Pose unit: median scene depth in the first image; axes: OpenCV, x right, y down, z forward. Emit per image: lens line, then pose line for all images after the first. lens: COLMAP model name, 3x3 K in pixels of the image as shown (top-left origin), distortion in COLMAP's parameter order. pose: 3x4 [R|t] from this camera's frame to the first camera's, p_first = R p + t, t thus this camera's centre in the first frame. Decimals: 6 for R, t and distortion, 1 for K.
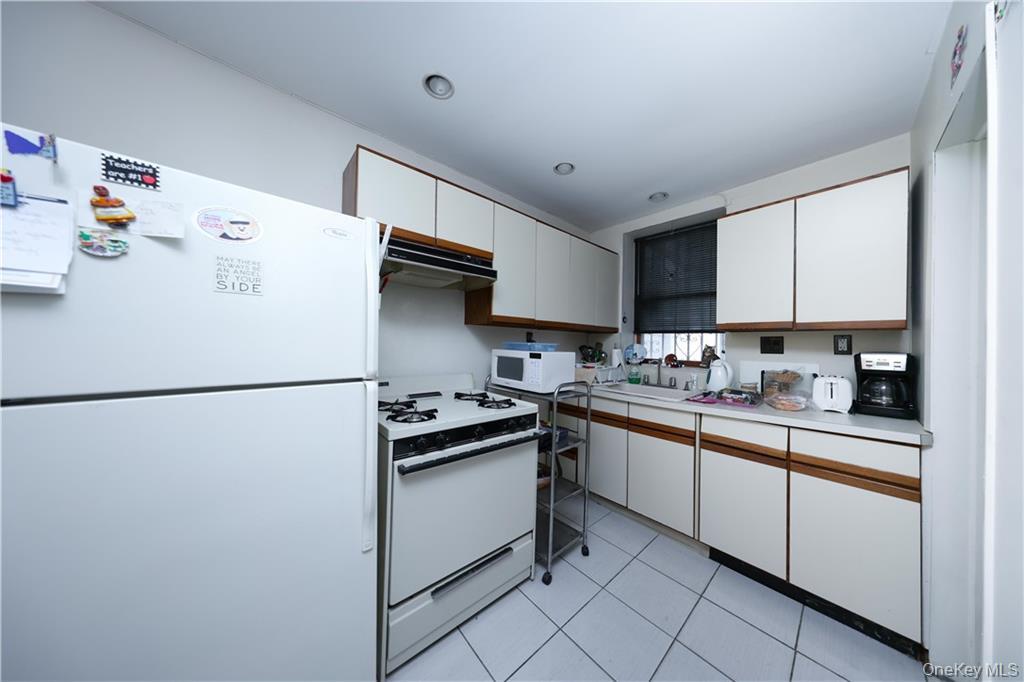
lens RADIAL K [[298.0, 0, 512.0], [0, 298.0, 339.6], [0, 0, 1]] dist [0.001411, 0.000102]
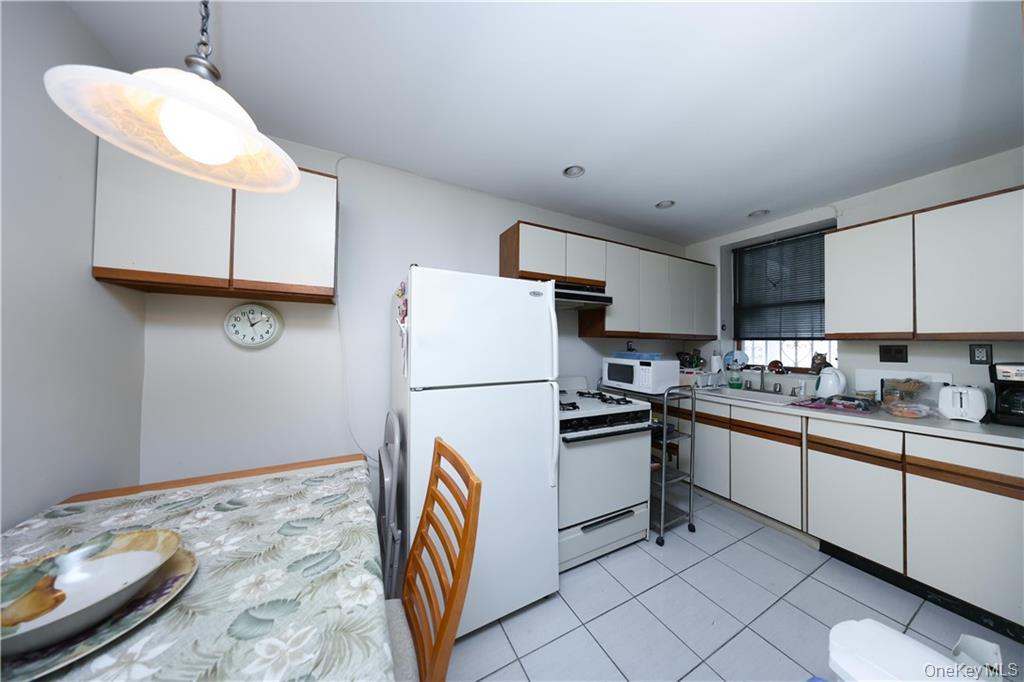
lens RADIAL K [[298.0, 0, 512.0], [0, 298.0, 339.6], [0, 0, 1]] dist [0.001411, 0.000102]
pose [[0.971039, -0.013478, -0.238542, -0.150411], [0.012534, 0.999906, -0.005473, -0.042982], [0.238593, 0.002325, 0.971117, -0.313803]]
